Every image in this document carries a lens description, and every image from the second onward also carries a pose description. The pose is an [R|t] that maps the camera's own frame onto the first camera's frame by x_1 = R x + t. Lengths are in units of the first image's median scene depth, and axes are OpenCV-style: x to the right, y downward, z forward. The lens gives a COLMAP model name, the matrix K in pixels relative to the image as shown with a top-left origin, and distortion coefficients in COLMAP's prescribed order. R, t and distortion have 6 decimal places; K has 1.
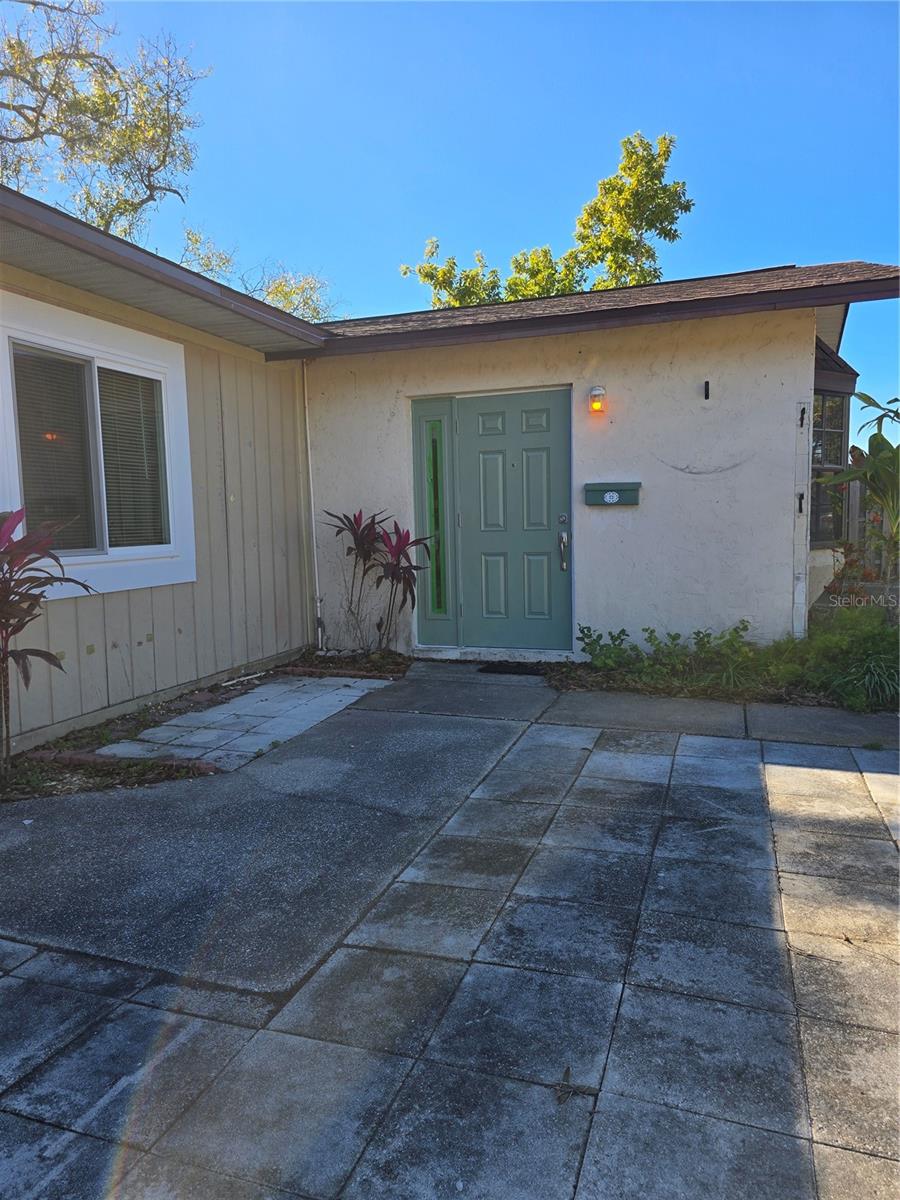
lens RADIAL K [[809.2, 0, 453.1], [0, 809.2, 601.3], [0, 0, 1]] dist [0.055268, -0.045581]
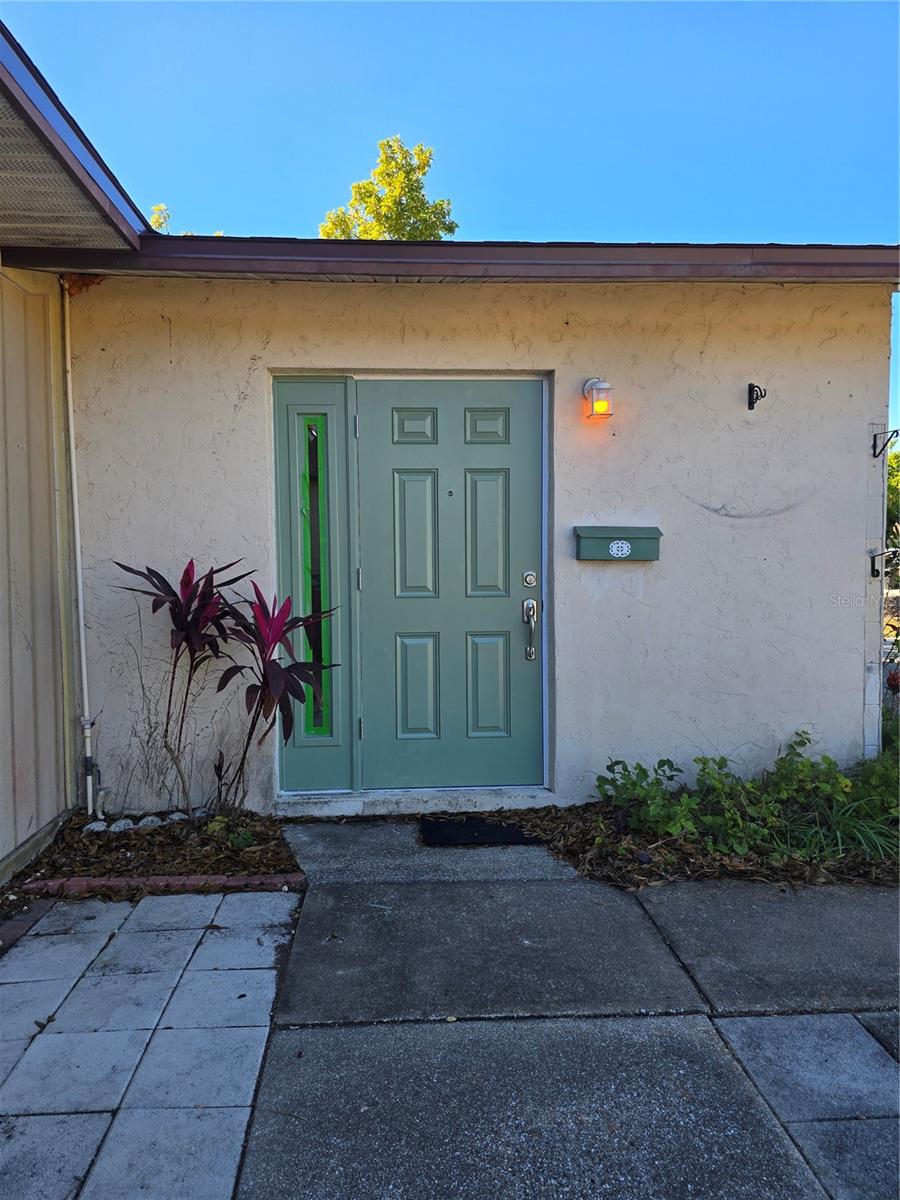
lens RADIAL K [[809.2, 0, 445.2], [0, 809.2, 593.5], [0, 0, 1]] dist [0.055268, -0.045581]
pose [[0.920604, -0.002449, 0.390489, -0.170299], [0.026156, 0.998121, -0.055403, -0.055977], [-0.389620, 0.061218, 0.918939, 0.427335]]
